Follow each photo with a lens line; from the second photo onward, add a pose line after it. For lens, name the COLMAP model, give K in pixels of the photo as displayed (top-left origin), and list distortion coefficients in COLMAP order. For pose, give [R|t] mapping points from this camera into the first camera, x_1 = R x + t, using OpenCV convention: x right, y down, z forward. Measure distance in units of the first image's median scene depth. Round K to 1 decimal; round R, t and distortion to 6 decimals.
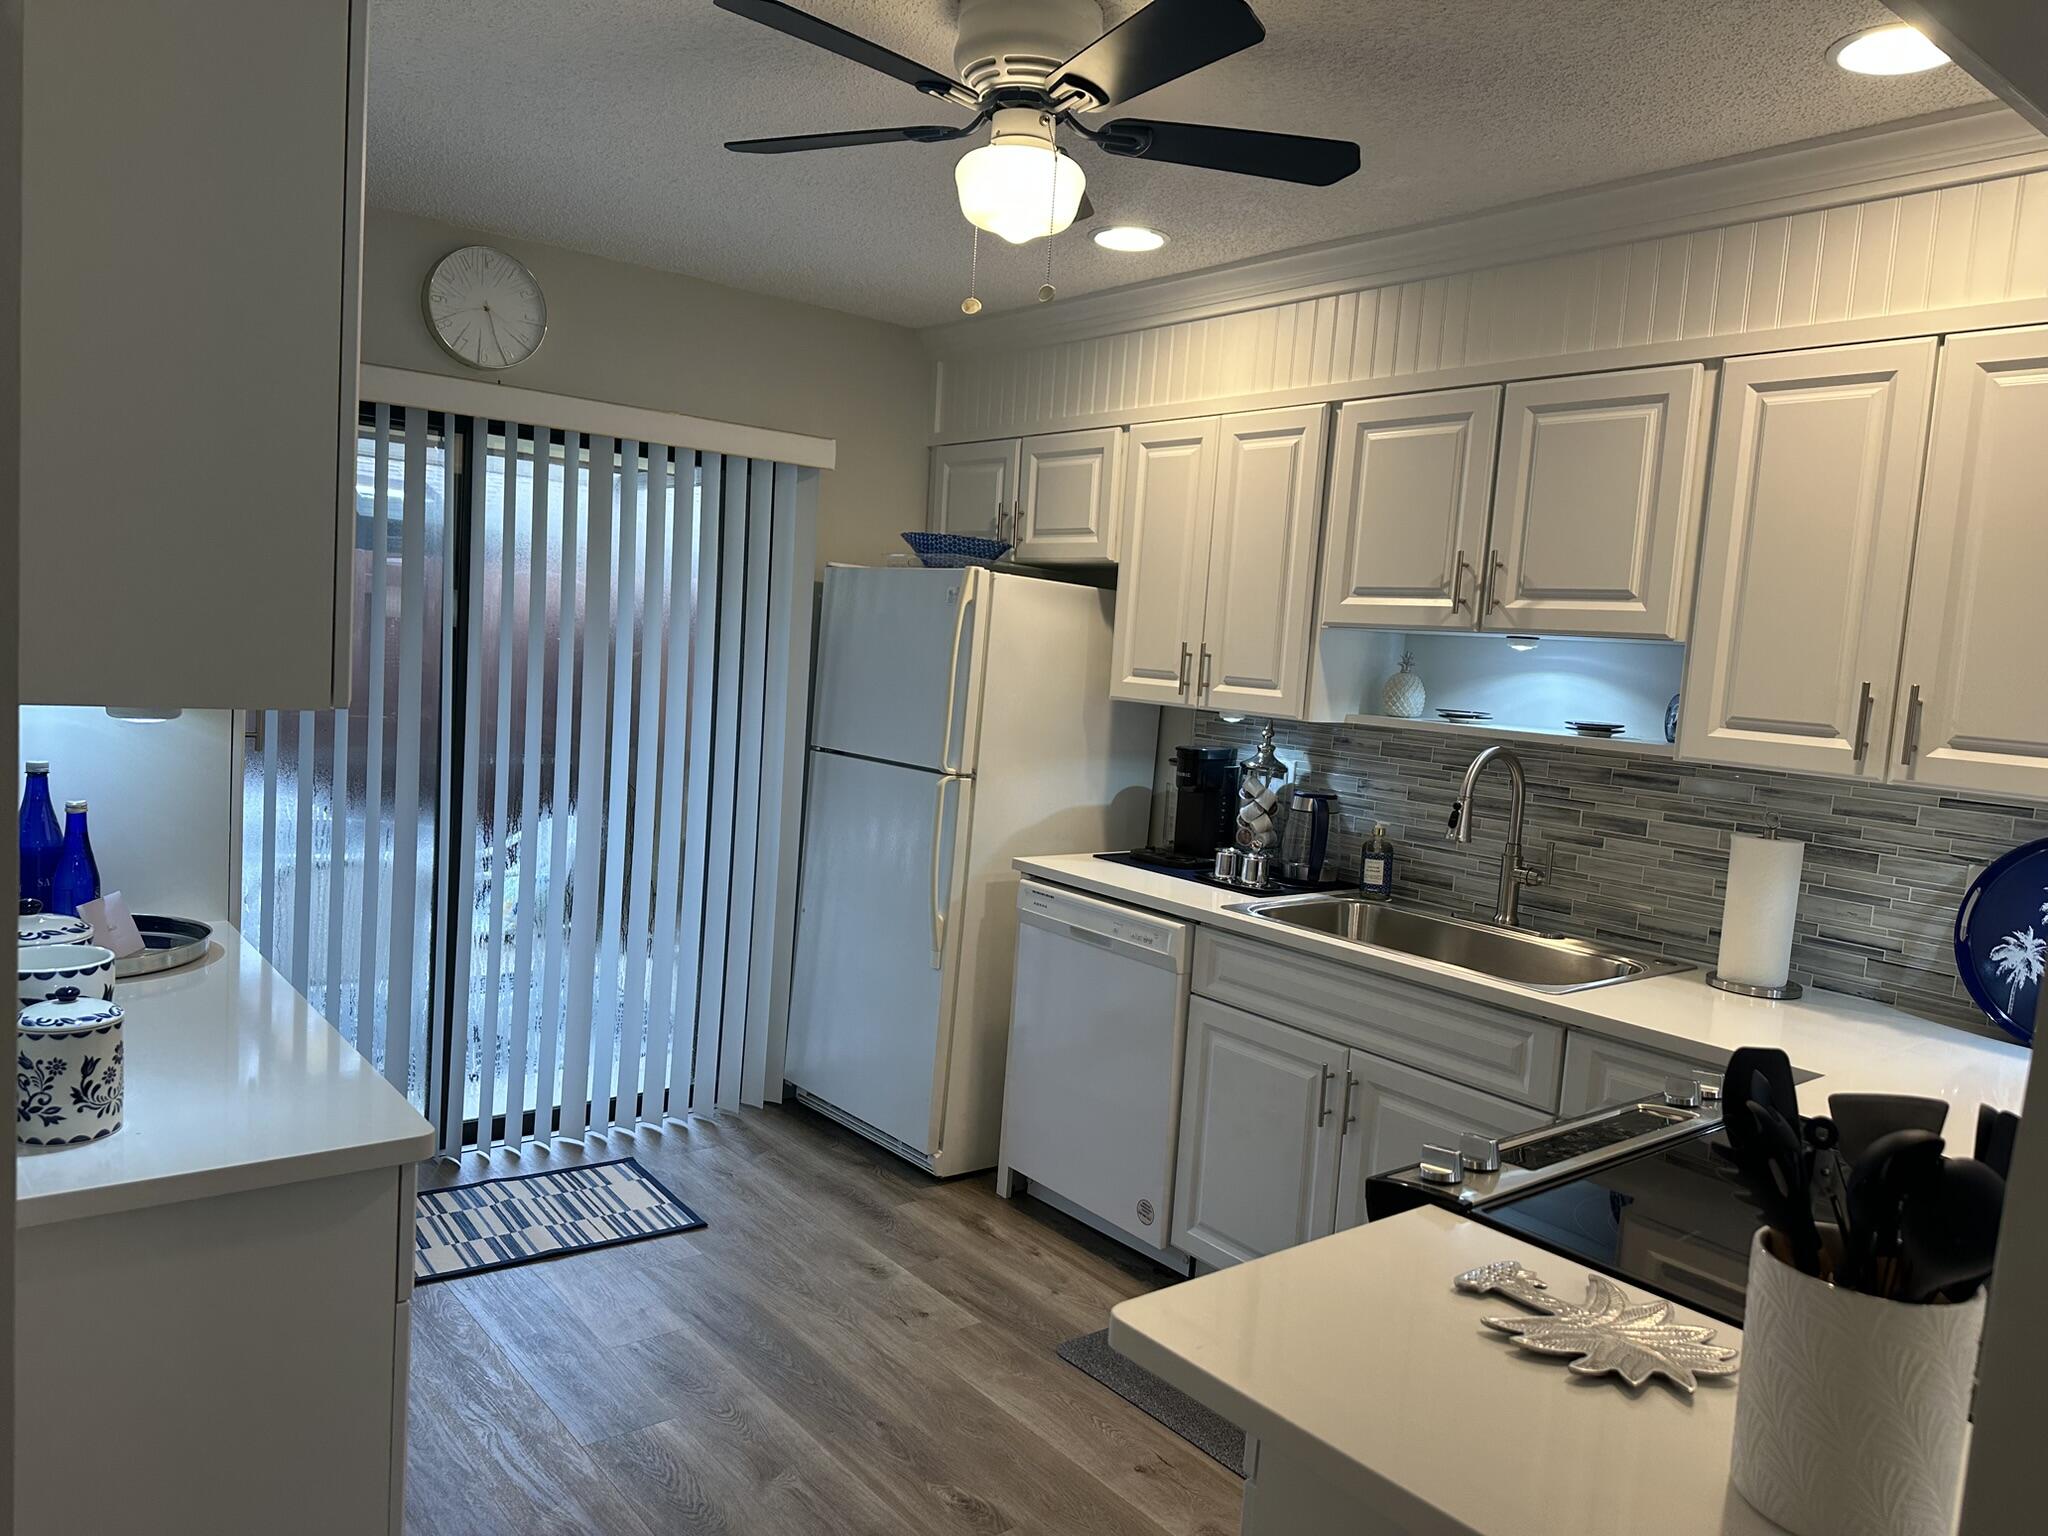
lens RADIAL K [[1417.4, 0, 1028.5], [0, 1417.4, 766.3], [0, 0, 1]] dist [0.097422, -0.125129]
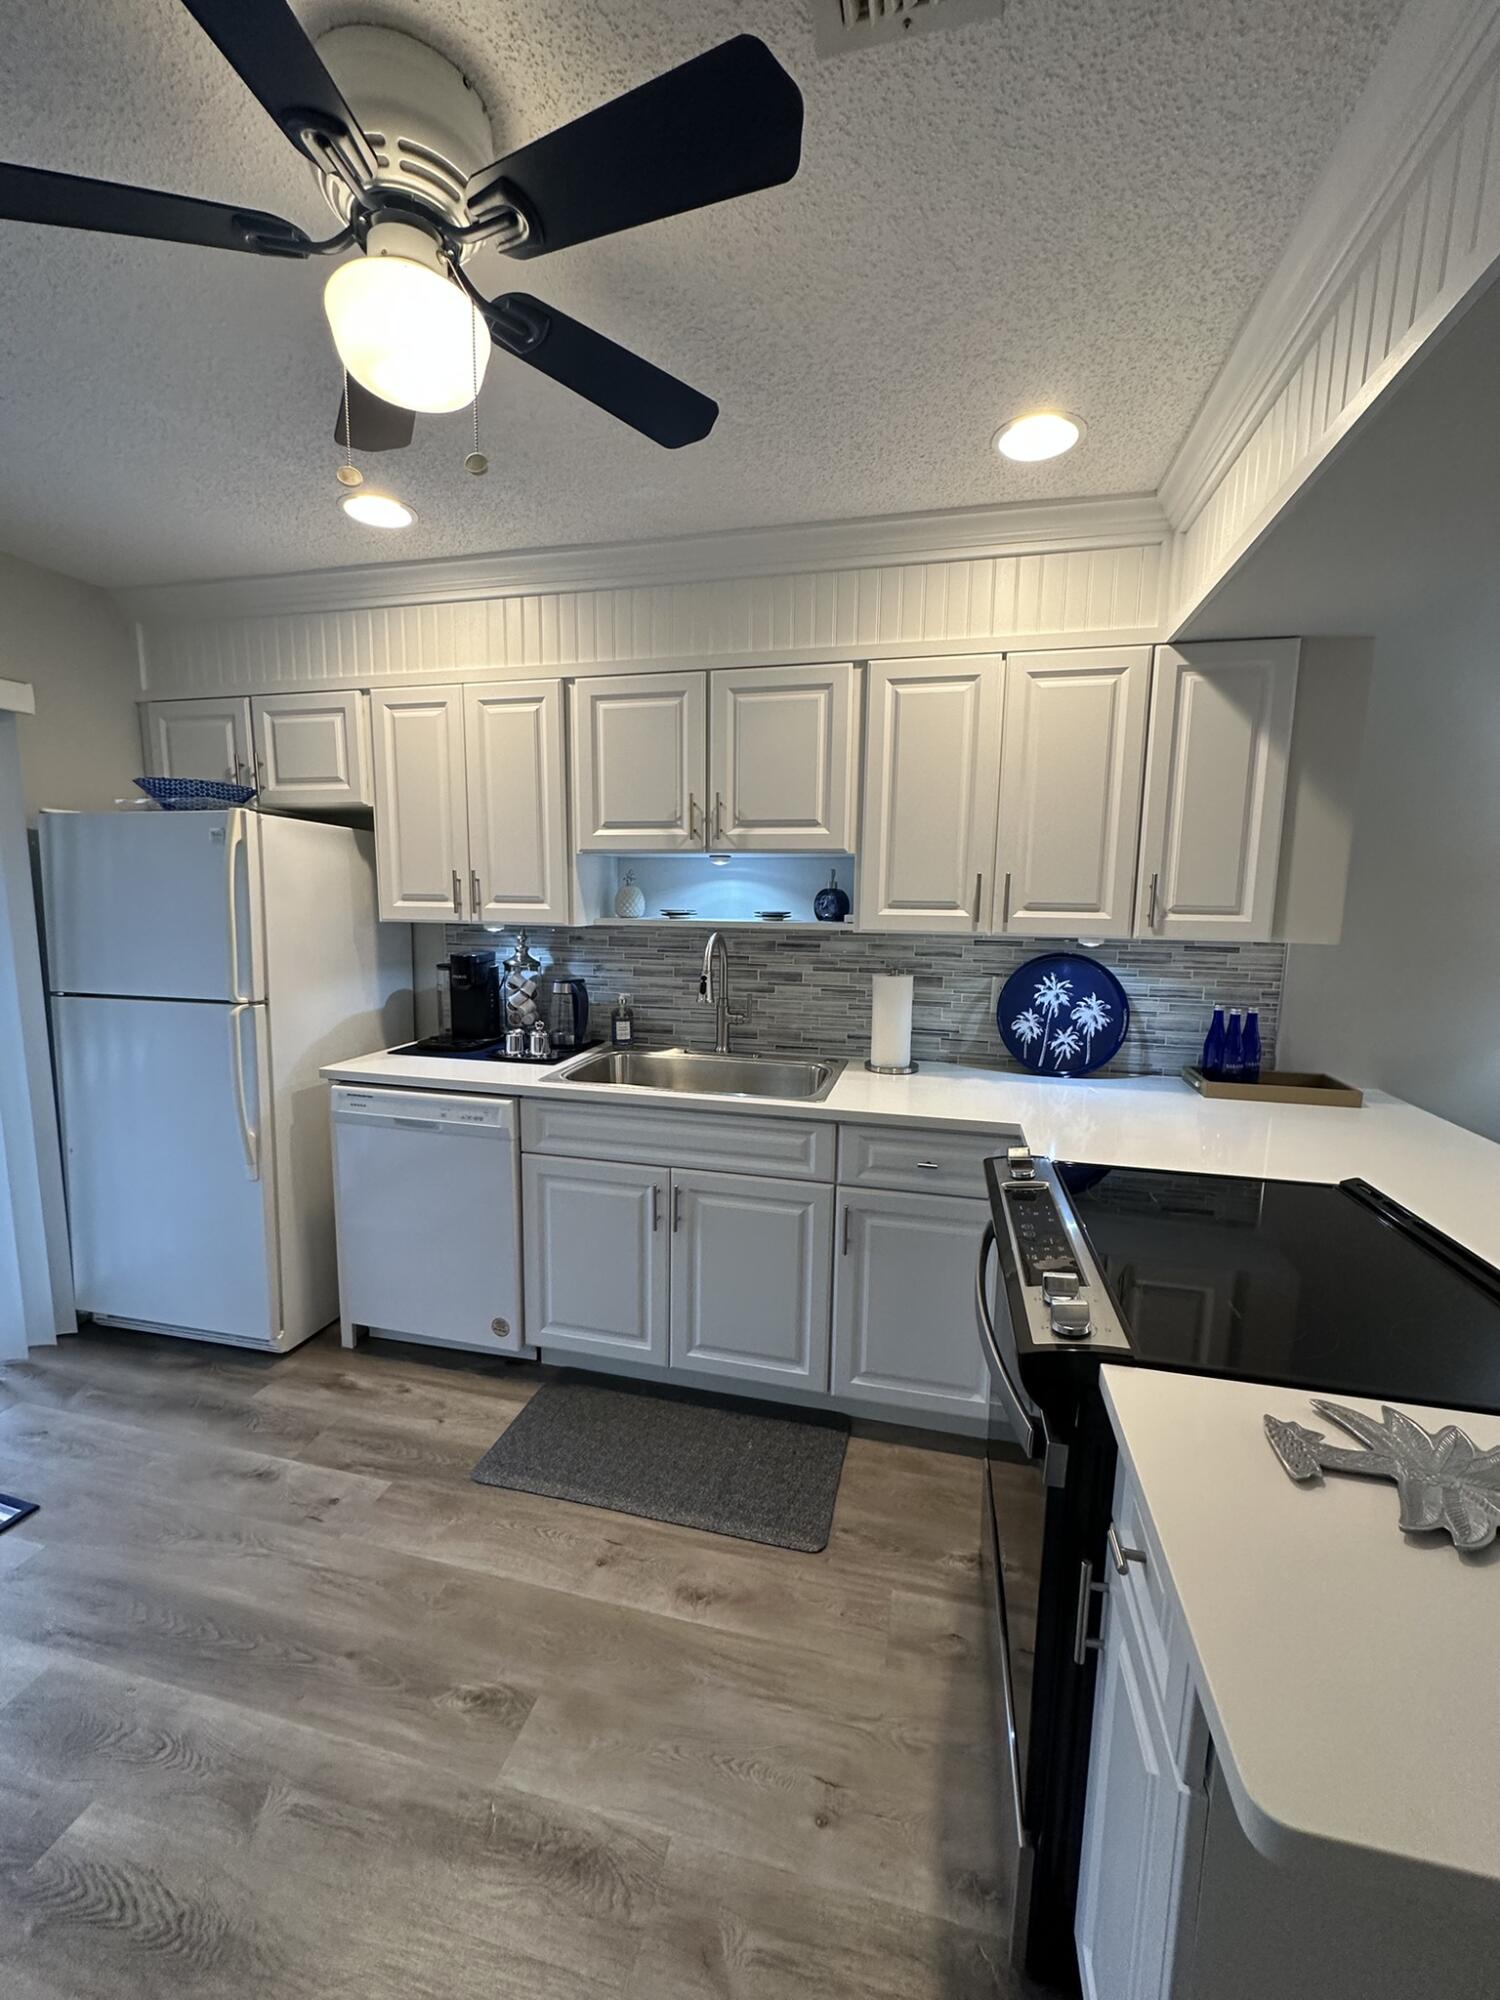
lens RADIAL K [[796.4, 0, 750.5], [0, 796.4, 997.0], [0, 0, 1]] dist [-0.003522, 0.000744]
pose [[0.797089, -0.138674, 0.587724, -0.118363], [0.096468, 0.990017, 0.102763, -0.027907], [-0.596107, -0.025214, 0.802509, 0.325450]]
